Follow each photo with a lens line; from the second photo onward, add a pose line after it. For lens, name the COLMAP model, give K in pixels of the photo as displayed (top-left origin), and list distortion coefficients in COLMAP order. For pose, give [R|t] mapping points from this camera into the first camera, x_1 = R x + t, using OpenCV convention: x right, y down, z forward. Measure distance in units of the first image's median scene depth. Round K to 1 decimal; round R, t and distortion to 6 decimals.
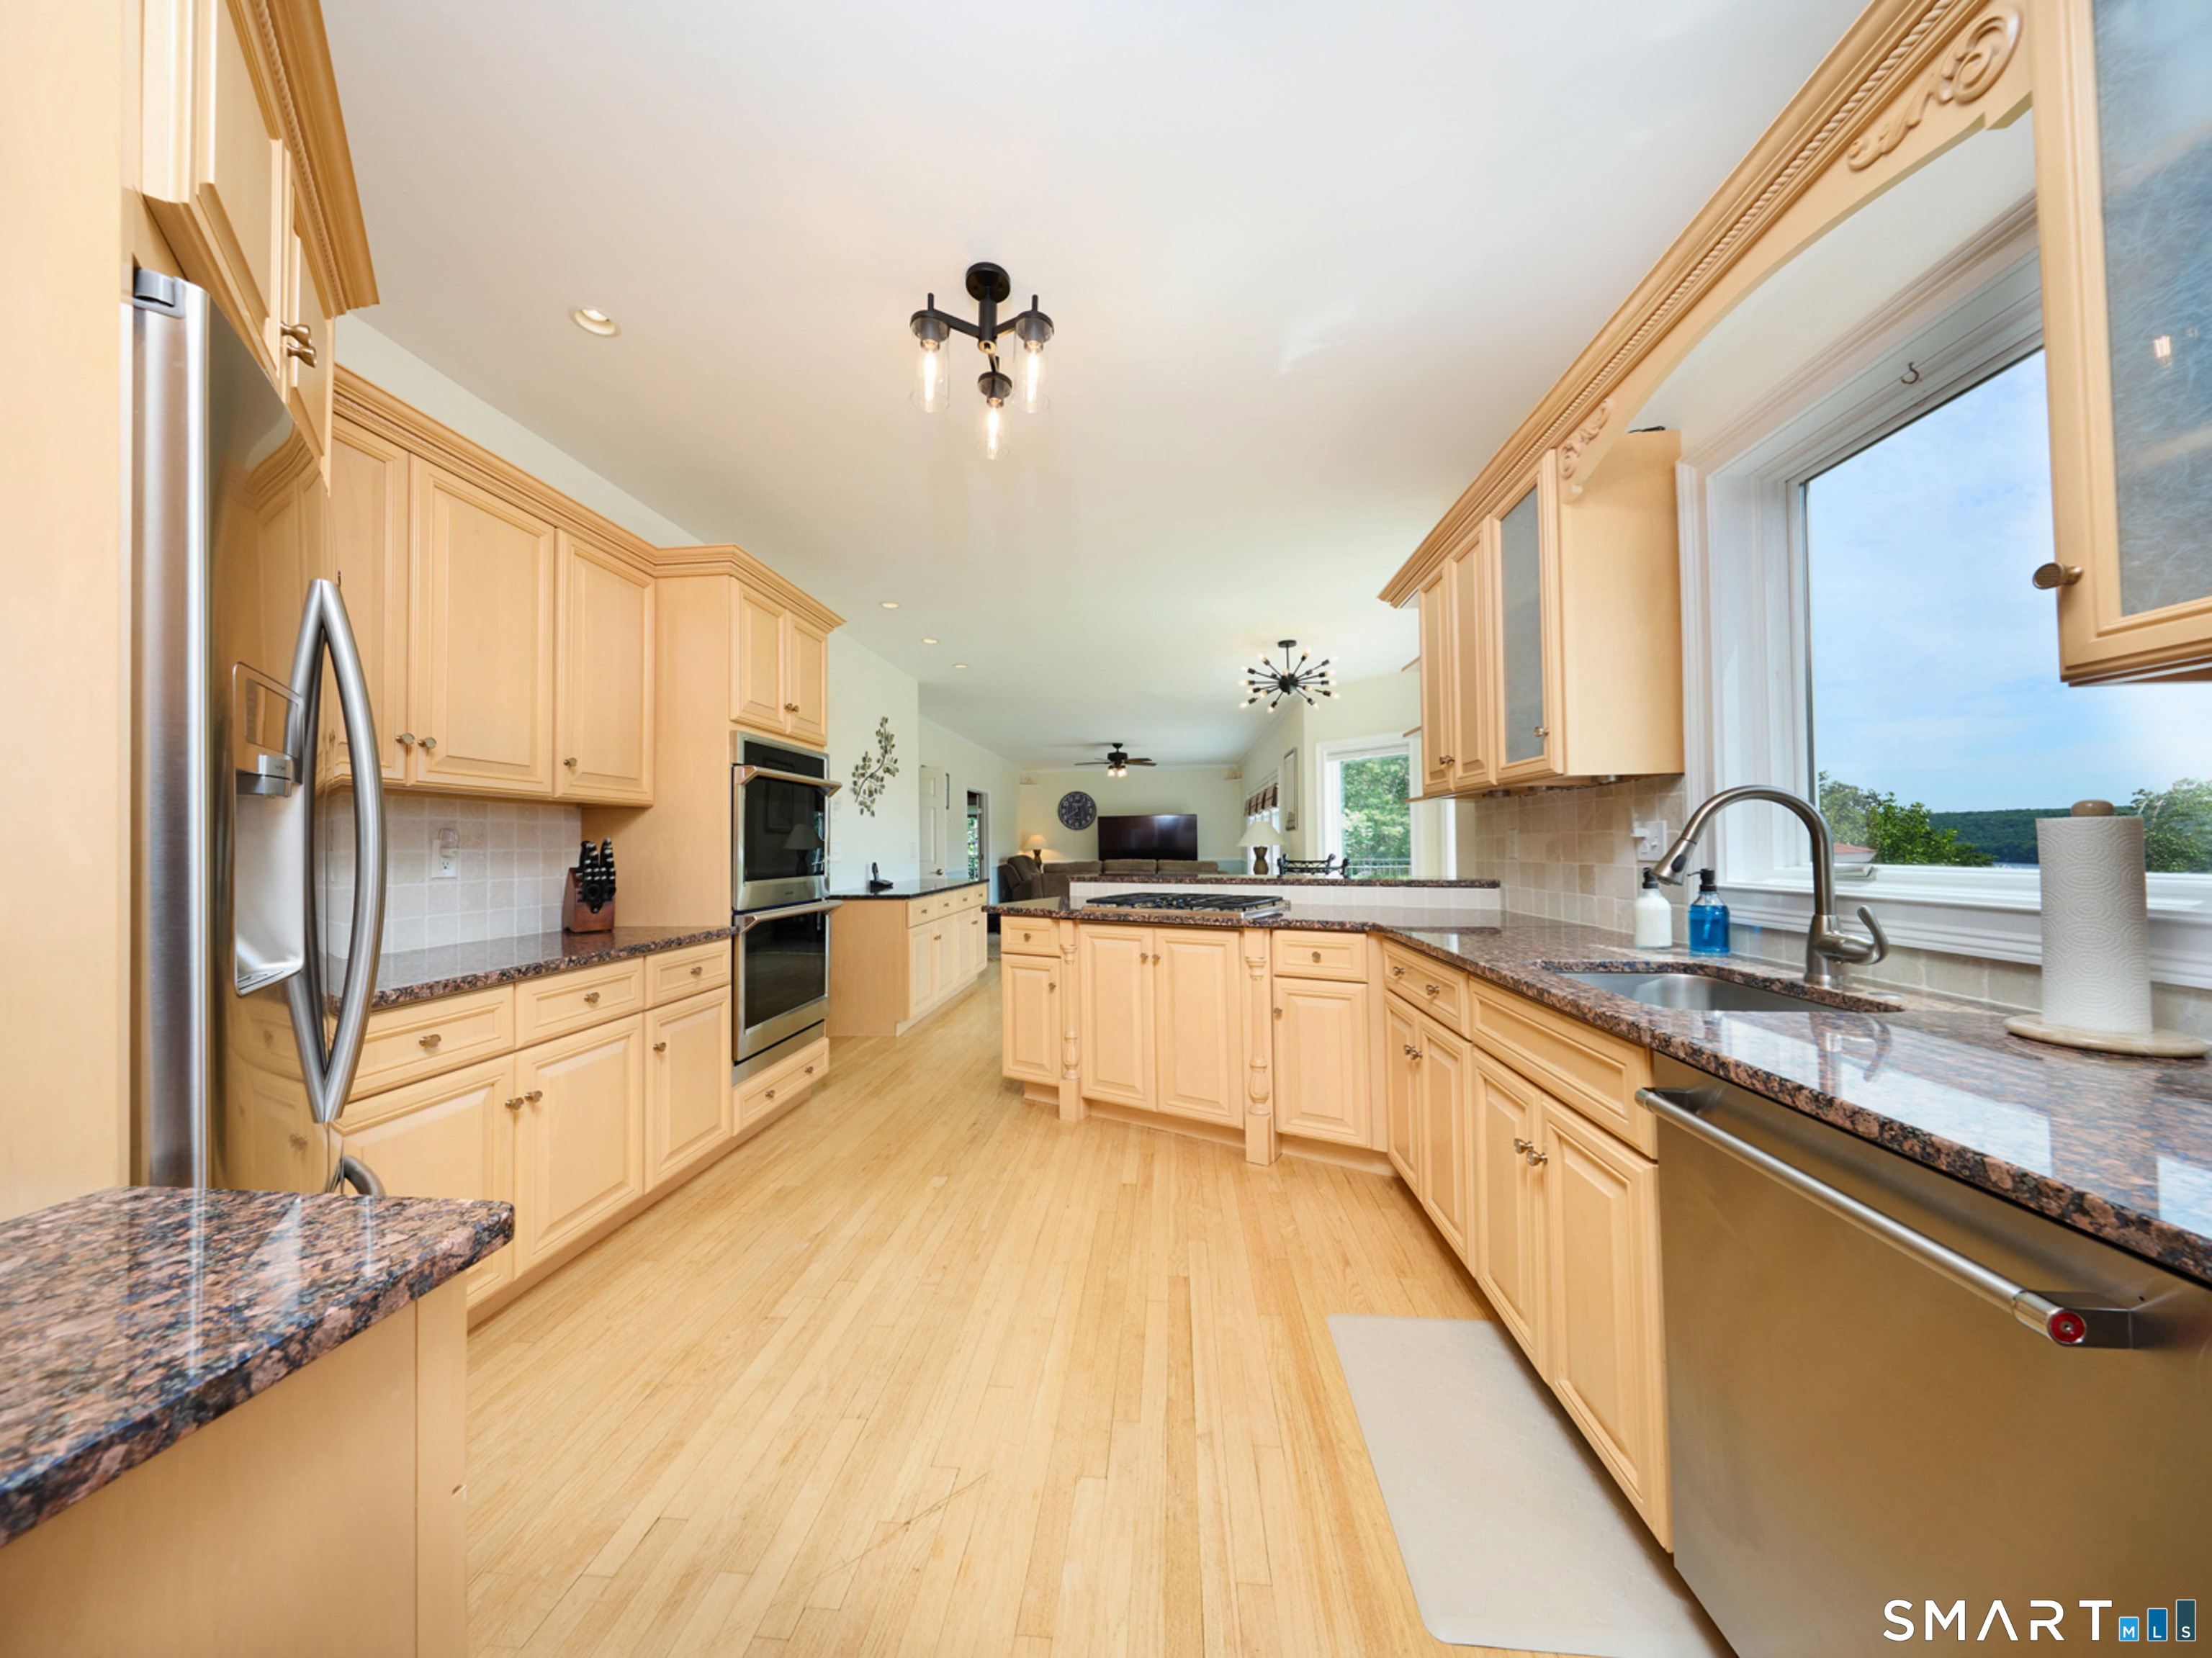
lens RADIAL K [[718.5, 0, 1095.1], [0, 718.5, 830.8], [0, 0, 1]] dist [-0.002434, -0.000143]
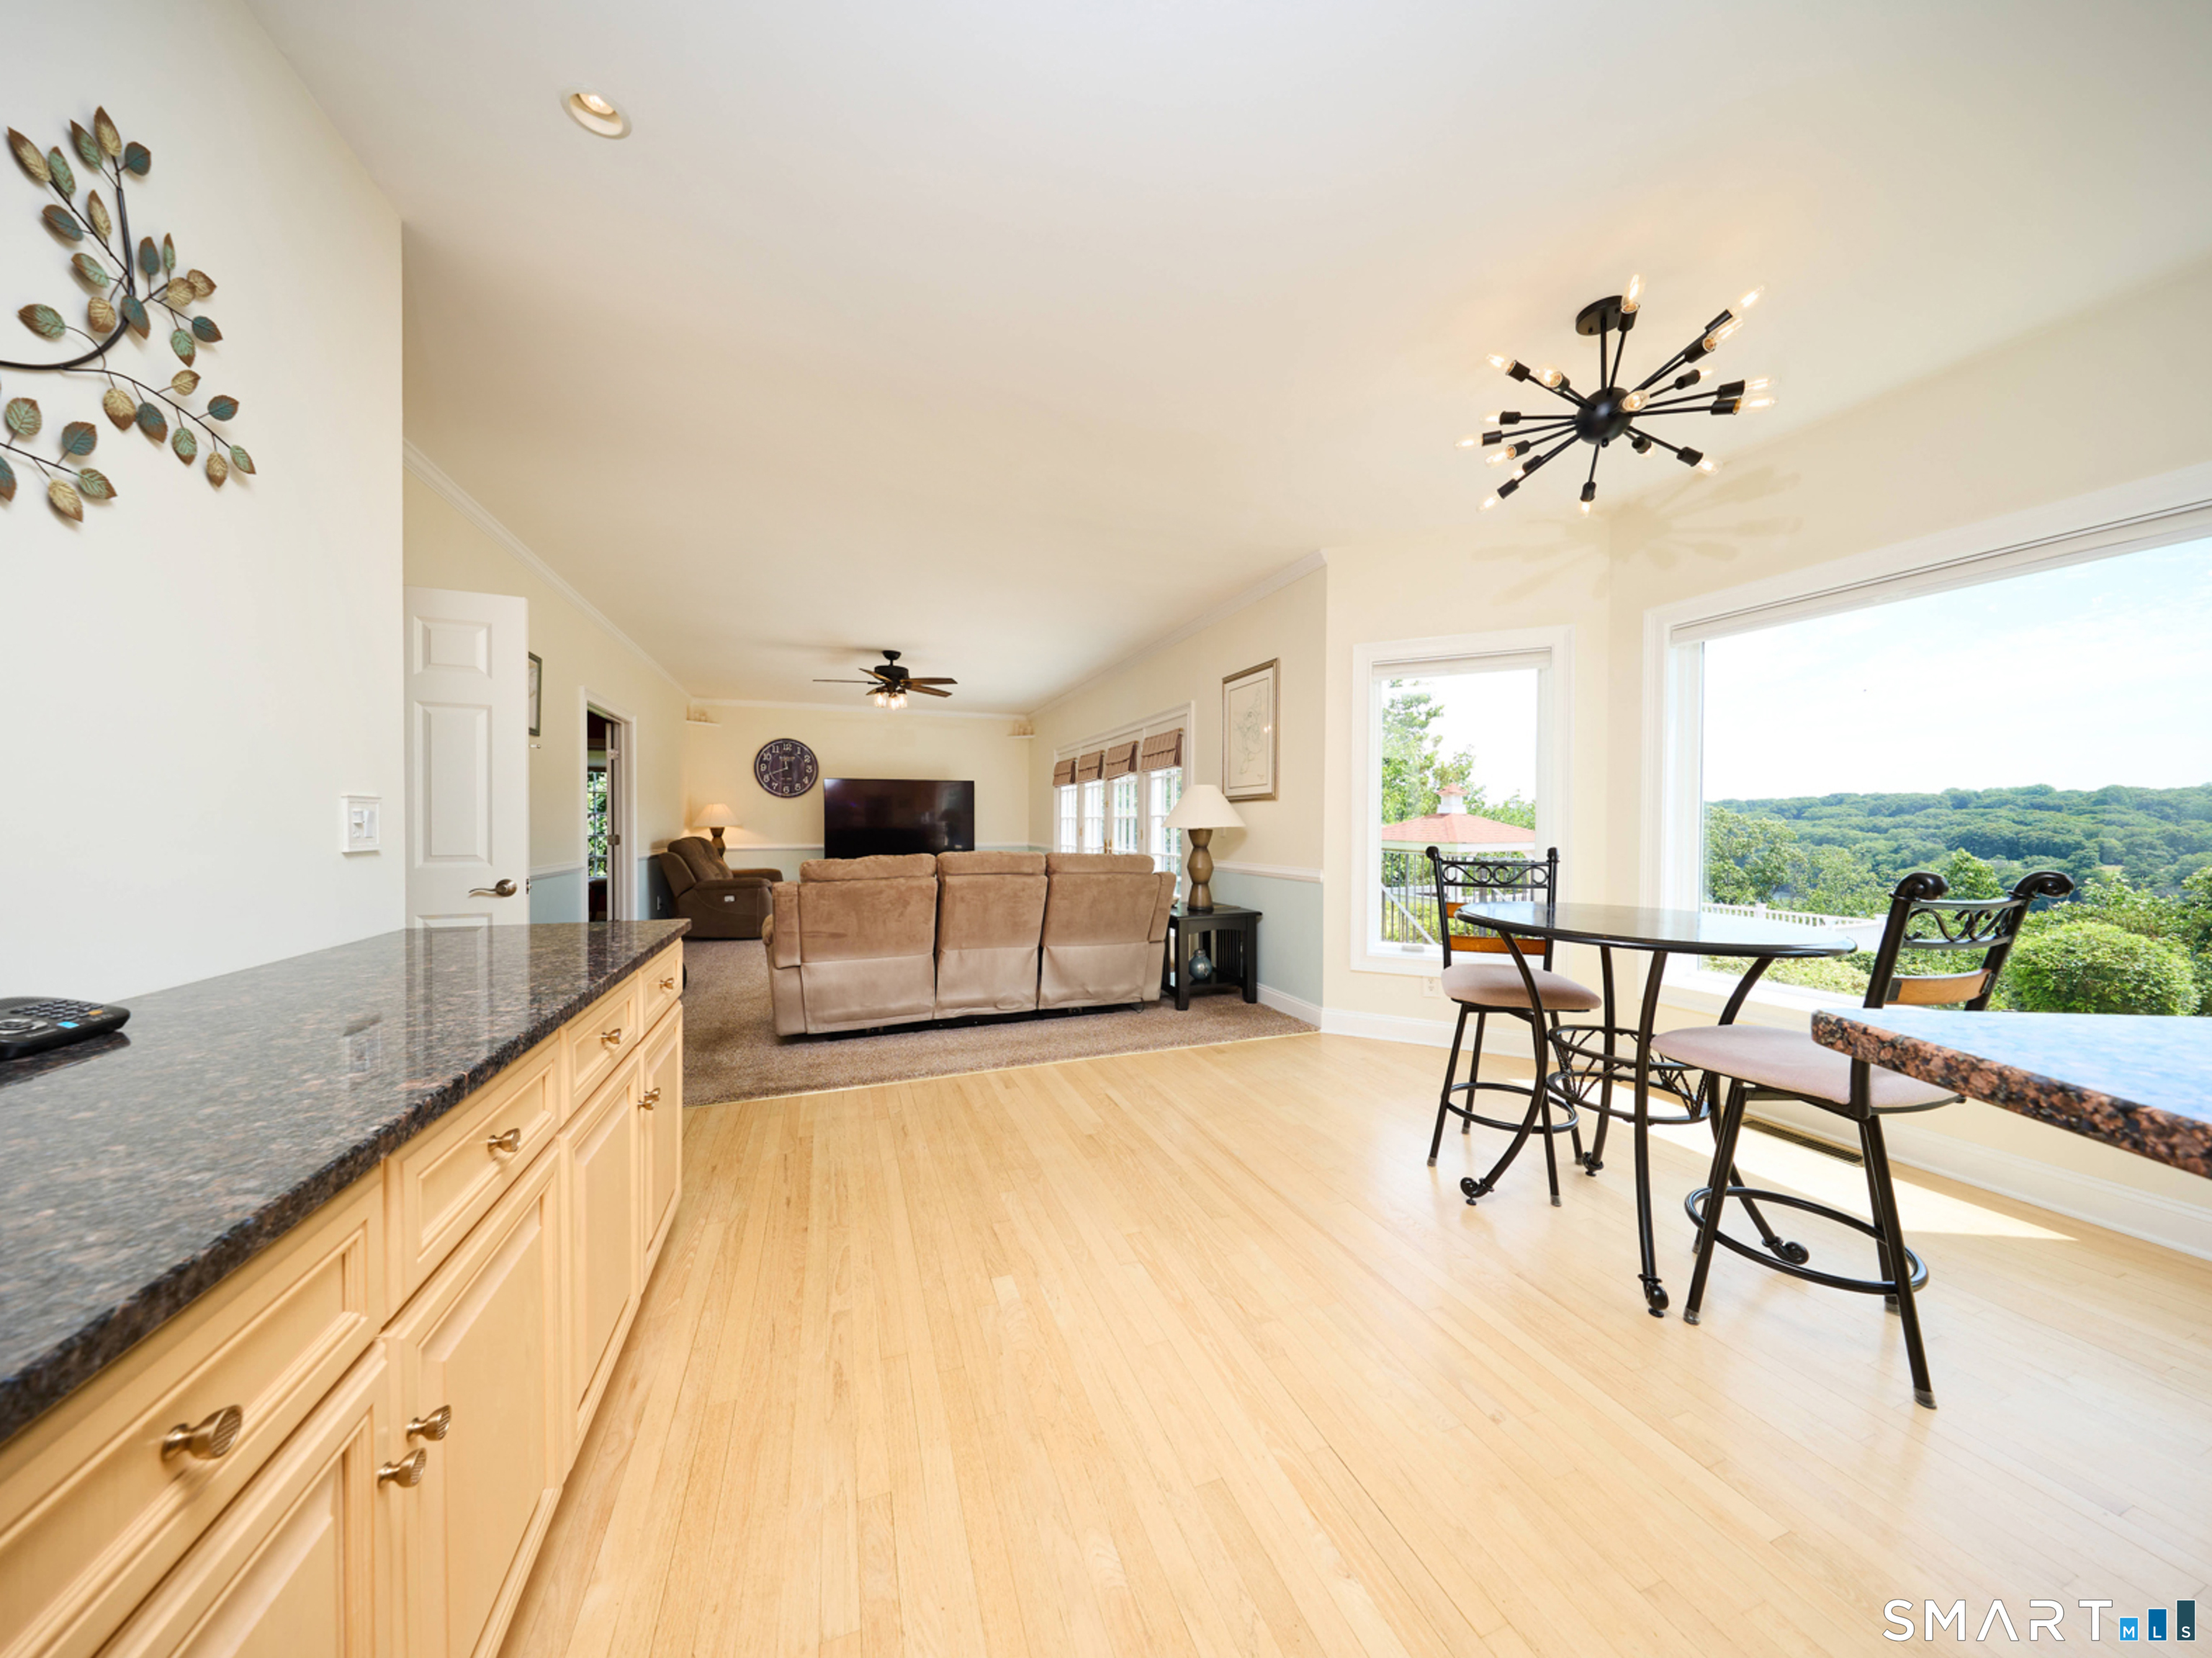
lens RADIAL K [[718.5, 0, 1108.8], [0, 718.5, 828.9], [0, 0, 1]] dist [-0.002434, -0.000143]
pose [[0.891161, 0.004298, 0.453667, -0.069020], [-0.017031, 0.999567, 0.023987, 0.007566], [-0.453368, -0.029103, 0.890848, 0.337173]]
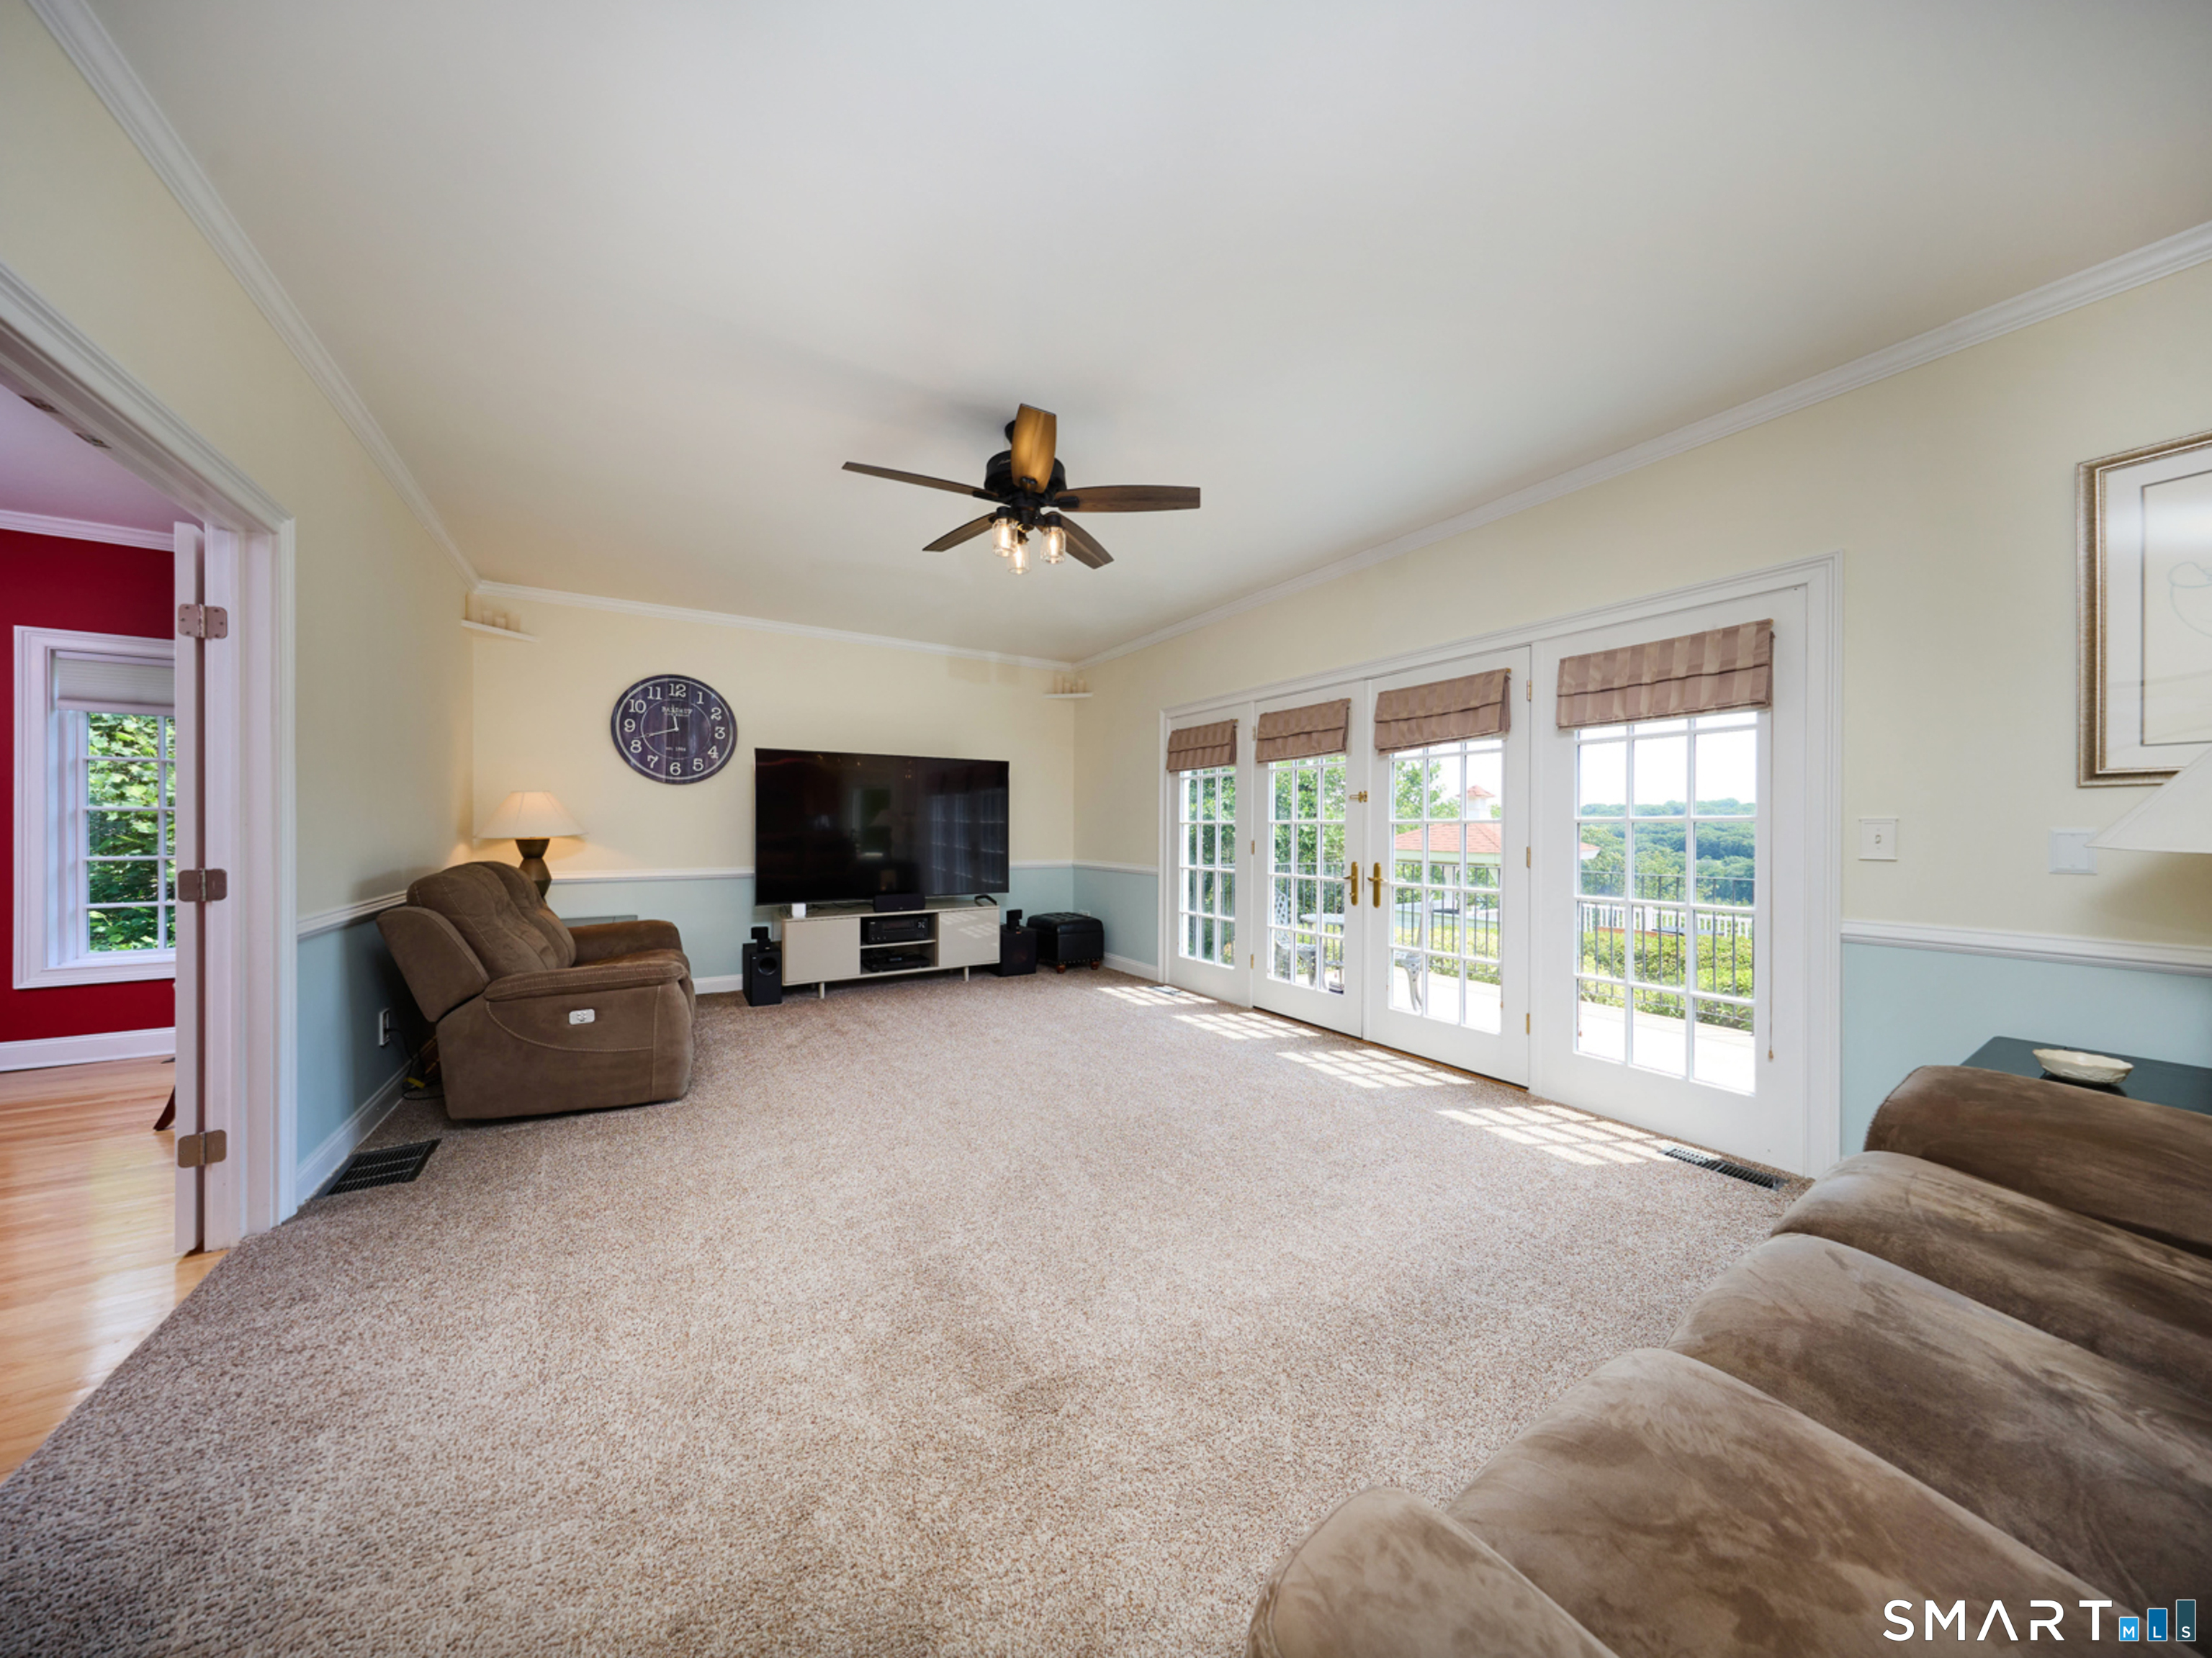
lens RADIAL K [[718.5, 0, 1112.7], [0, 718.5, 830.4], [0, 0, 1]] dist [-0.002434, -0.000143]
pose [[0.778844, 0.007577, 0.627172, -0.090808], [-0.021095, 0.999678, 0.014120, 0.014126], [-0.626863, -0.024227, 0.778753, 0.684809]]
